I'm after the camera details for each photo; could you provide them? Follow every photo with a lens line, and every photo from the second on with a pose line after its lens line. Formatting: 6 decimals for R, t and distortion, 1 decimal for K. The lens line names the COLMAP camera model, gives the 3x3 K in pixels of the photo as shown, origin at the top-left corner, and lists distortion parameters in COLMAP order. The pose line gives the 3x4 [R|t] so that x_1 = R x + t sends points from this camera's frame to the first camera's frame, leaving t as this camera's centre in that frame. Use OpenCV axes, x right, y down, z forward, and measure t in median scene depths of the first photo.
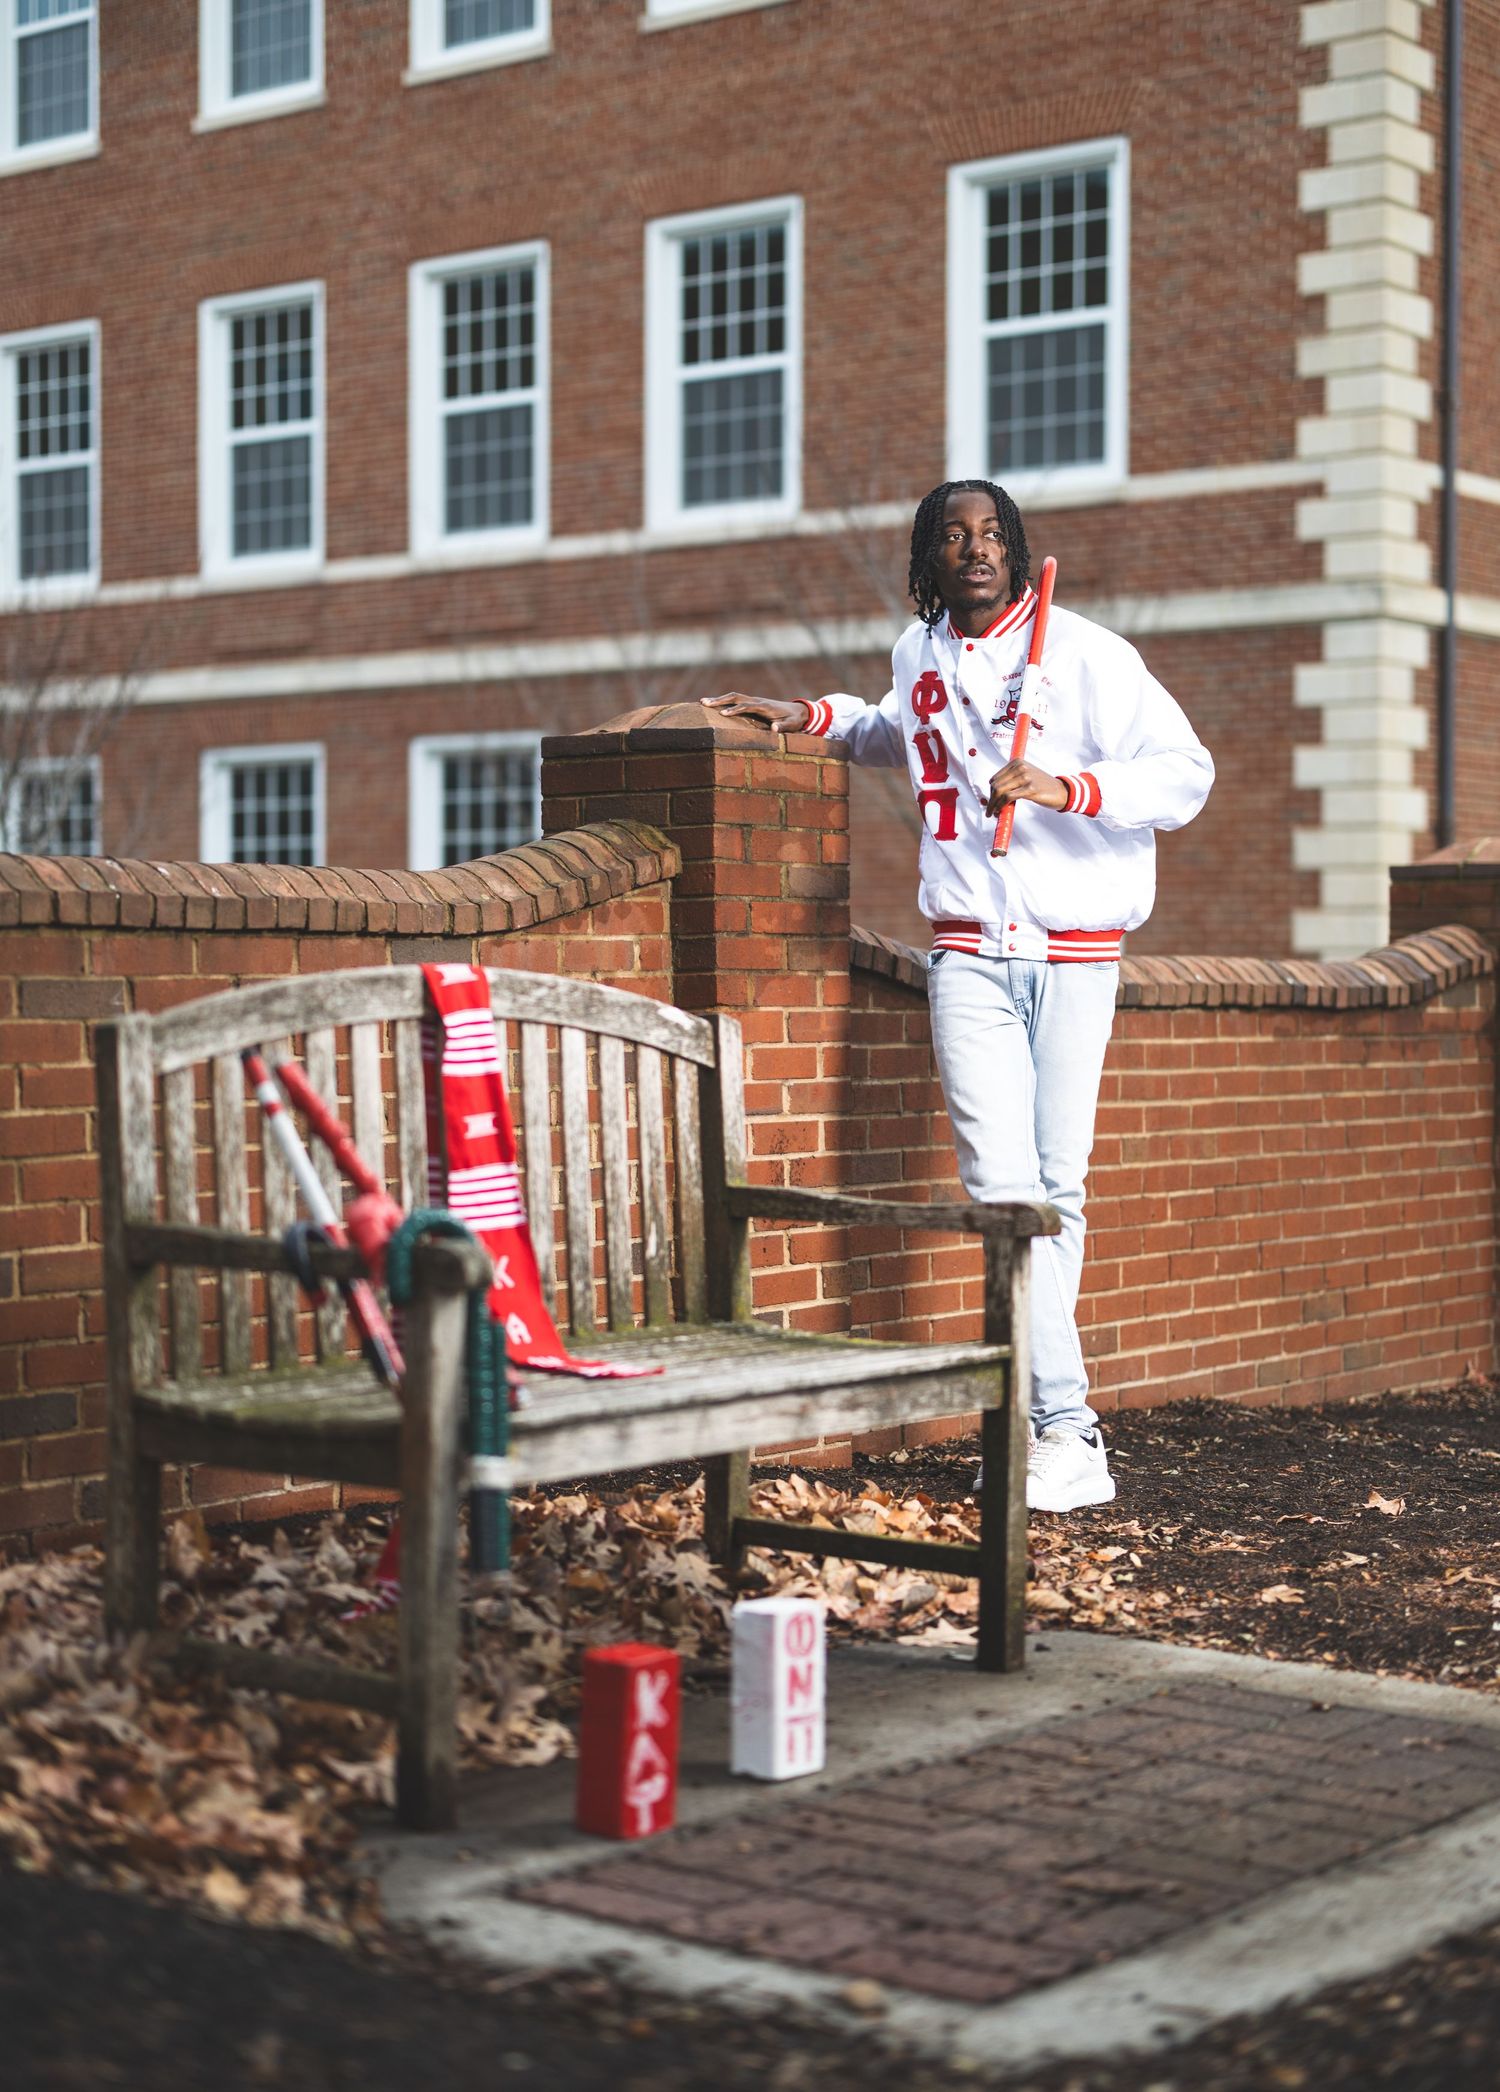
lens RADIAL K [[3284.0, 0, 750.0], [0, 3284.0, 1046.0], [0, 0, 1]] dist [0.007393, -0.031857]
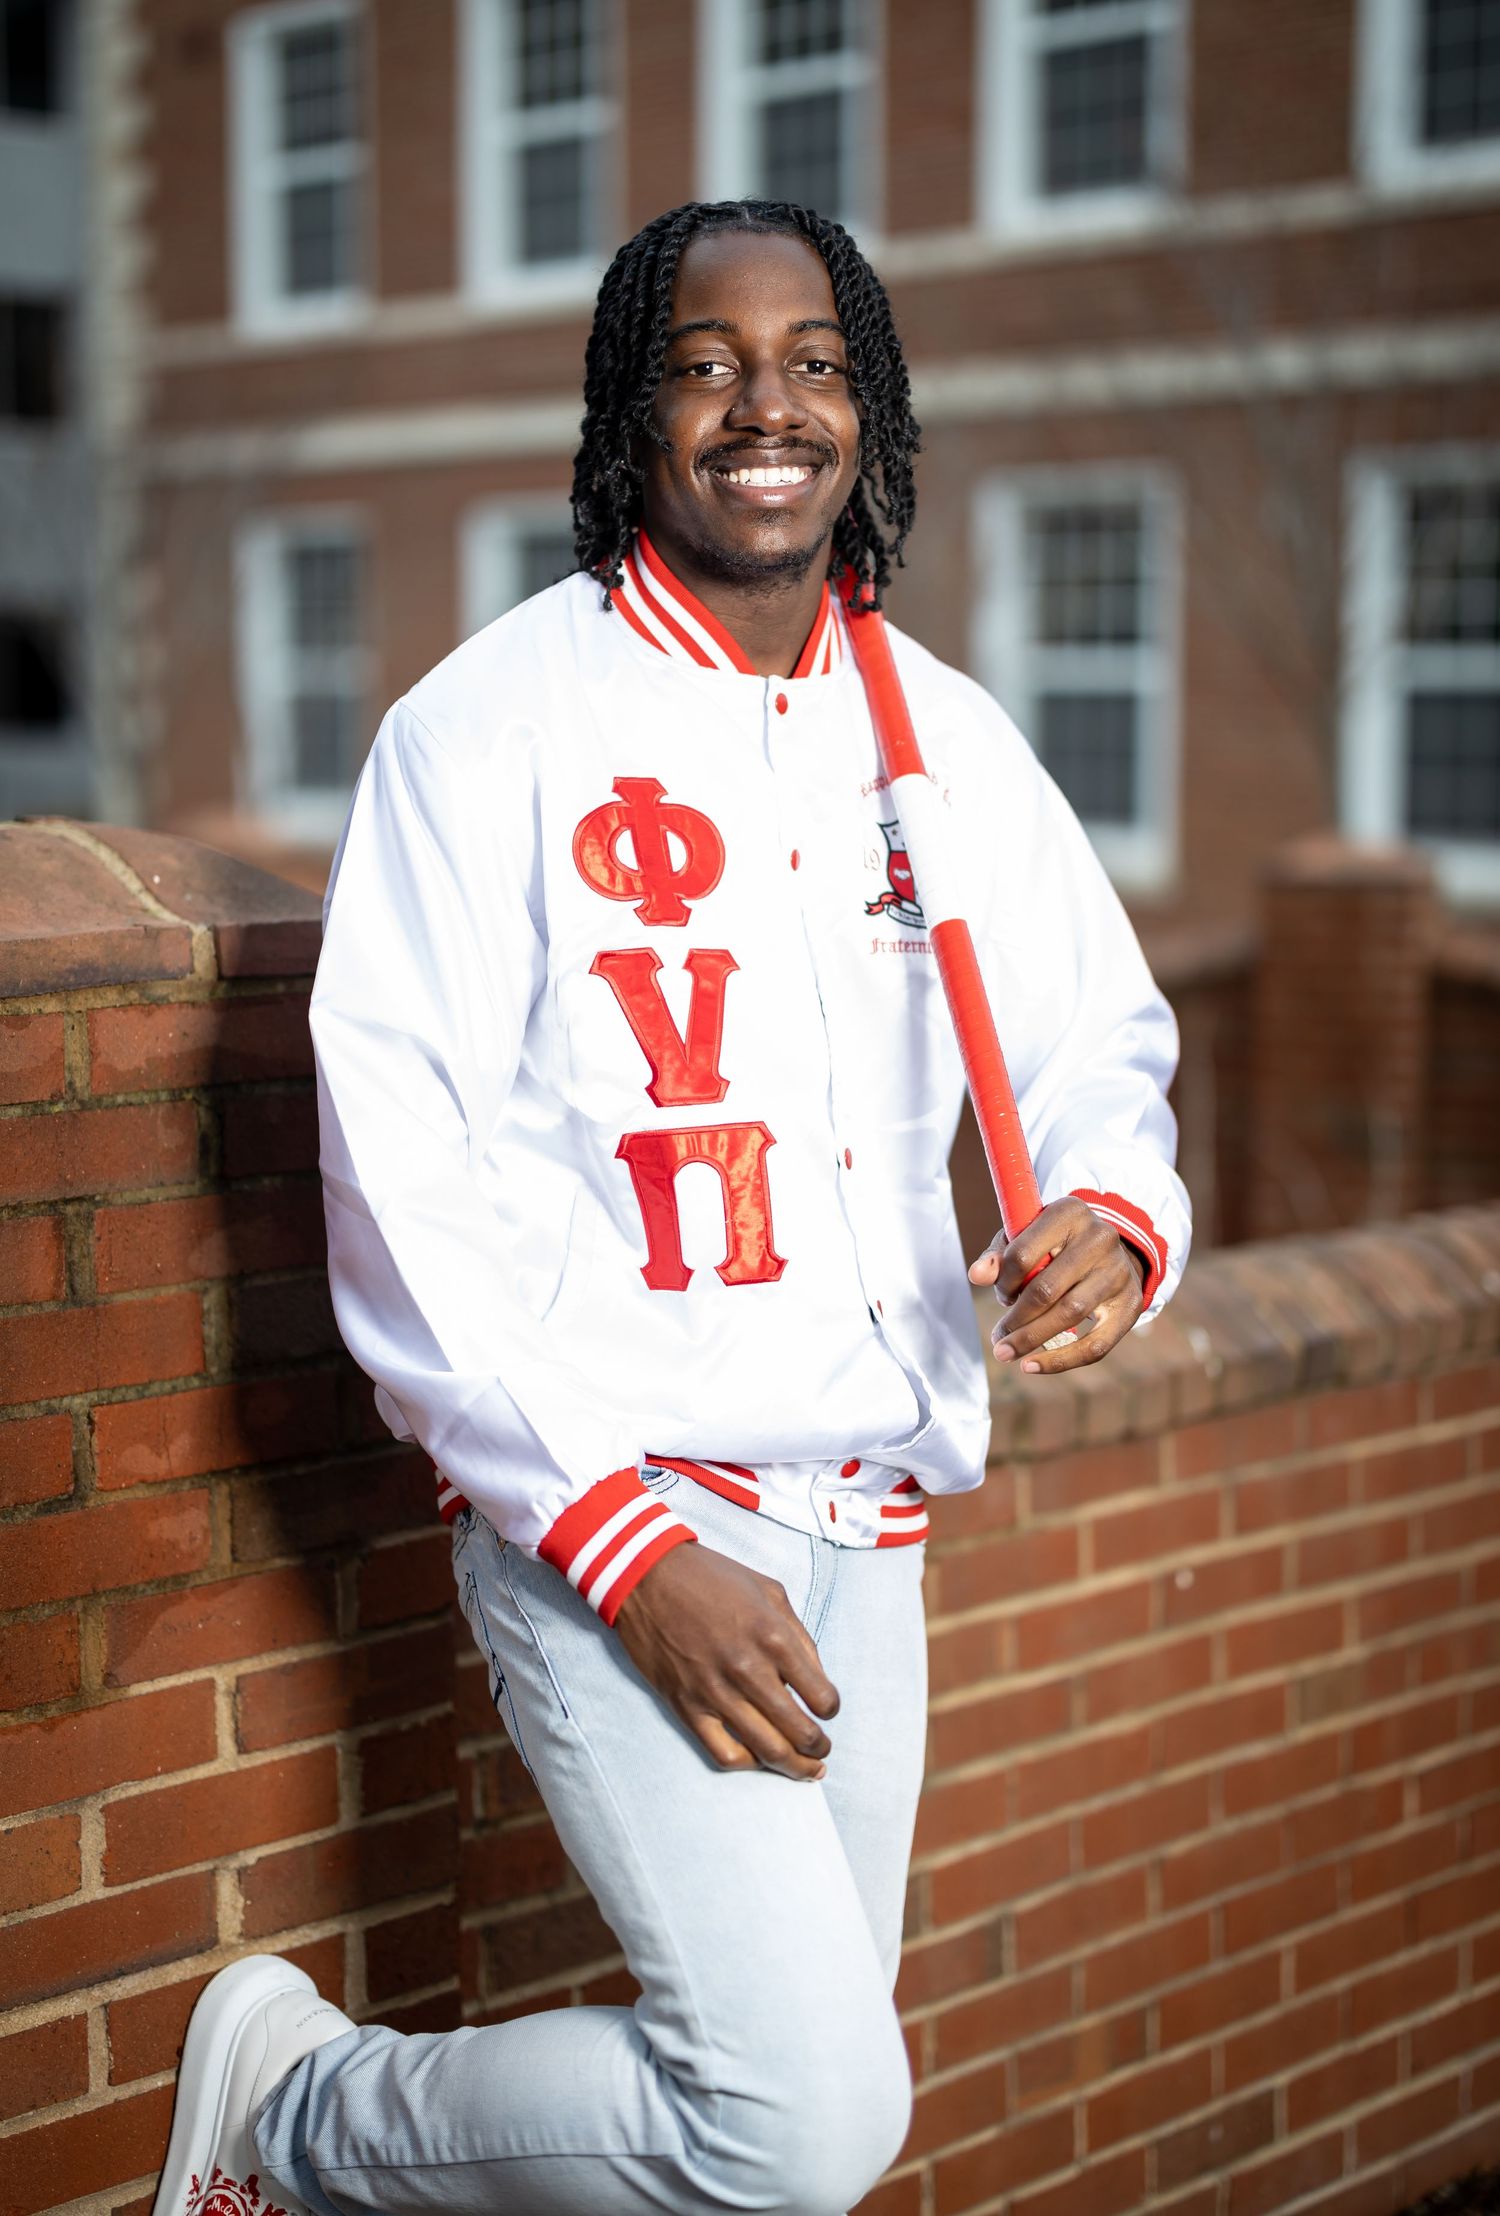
lens RADIAL K [[3591.9, 0, 750.0], [0, 3591.9, 1108.0], [0, 0, 1]] dist [0.018227, 0.039007]
pose [[0.991874, 0.015252, -0.126309, 0.120813], [-0.004575, 0.996422, 0.084395, -0.109822], [0.127144, -0.083131, 0.988394, 0.614142]]
